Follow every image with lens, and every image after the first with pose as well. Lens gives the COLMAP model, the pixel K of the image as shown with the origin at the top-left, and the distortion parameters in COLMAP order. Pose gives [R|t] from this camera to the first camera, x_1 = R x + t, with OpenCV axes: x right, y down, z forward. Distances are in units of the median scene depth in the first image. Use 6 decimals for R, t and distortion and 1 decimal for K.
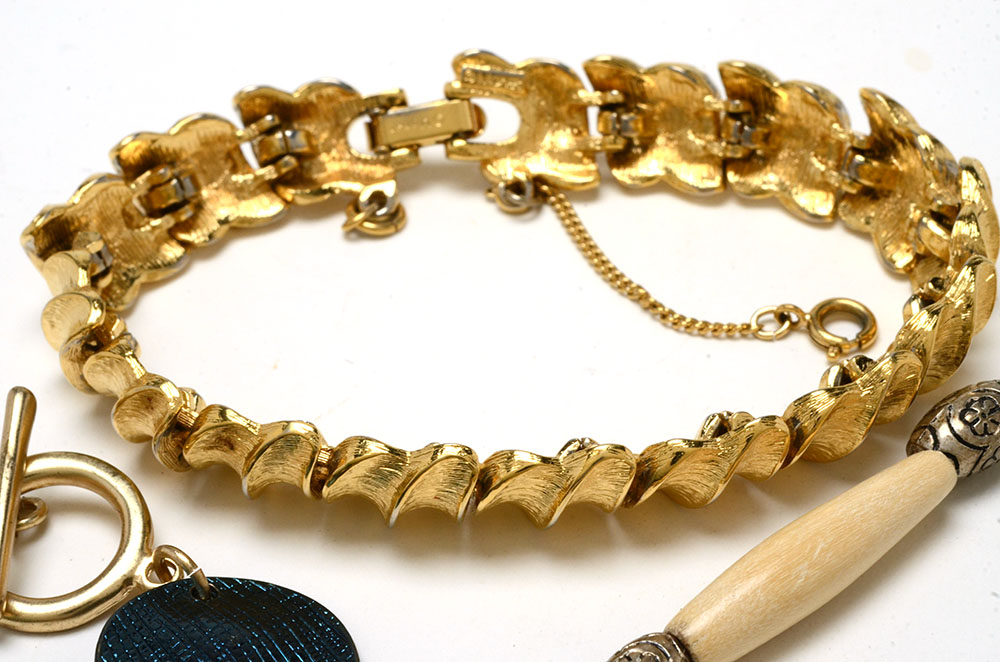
lens RADIAL K [[2712.8, 0, 500.0], [0, 2712.8, 331.0], [0, 0, 1]] dist [-0.085048, 1.188927]
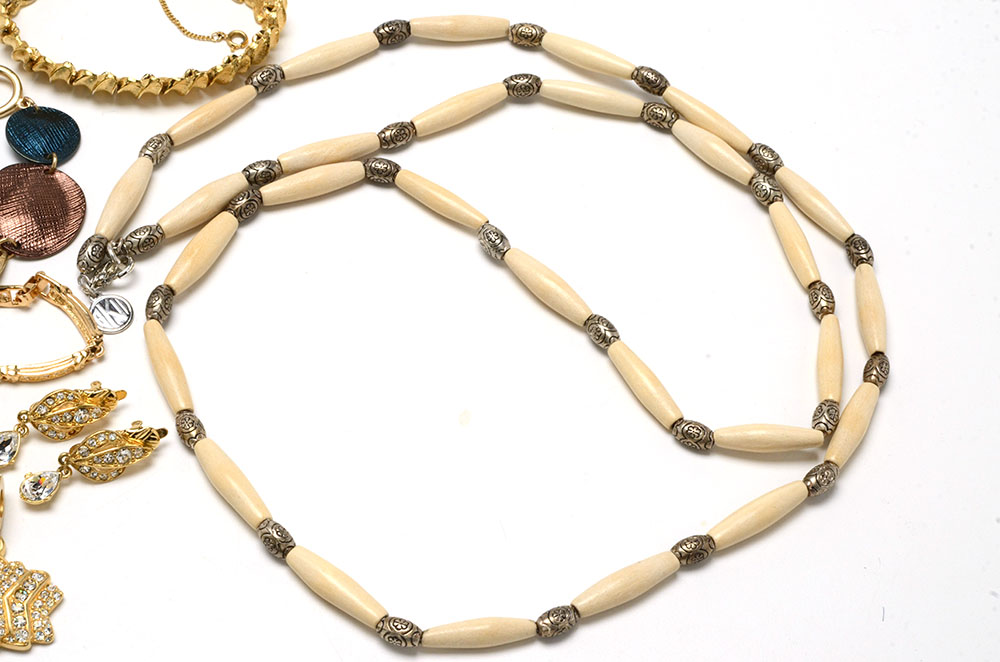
lens RADIAL K [[2712.8, 0, 500.0], [0, 2712.8, 331.0], [0, 0, 1]] dist [-0.085048, 1.188927]
pose [[0.994910, 0.067091, 0.075185, 0.236268], [-0.082599, 0.970359, 0.227116, -0.461271], [-0.057719, -0.232170, 0.970961, -2.441045]]
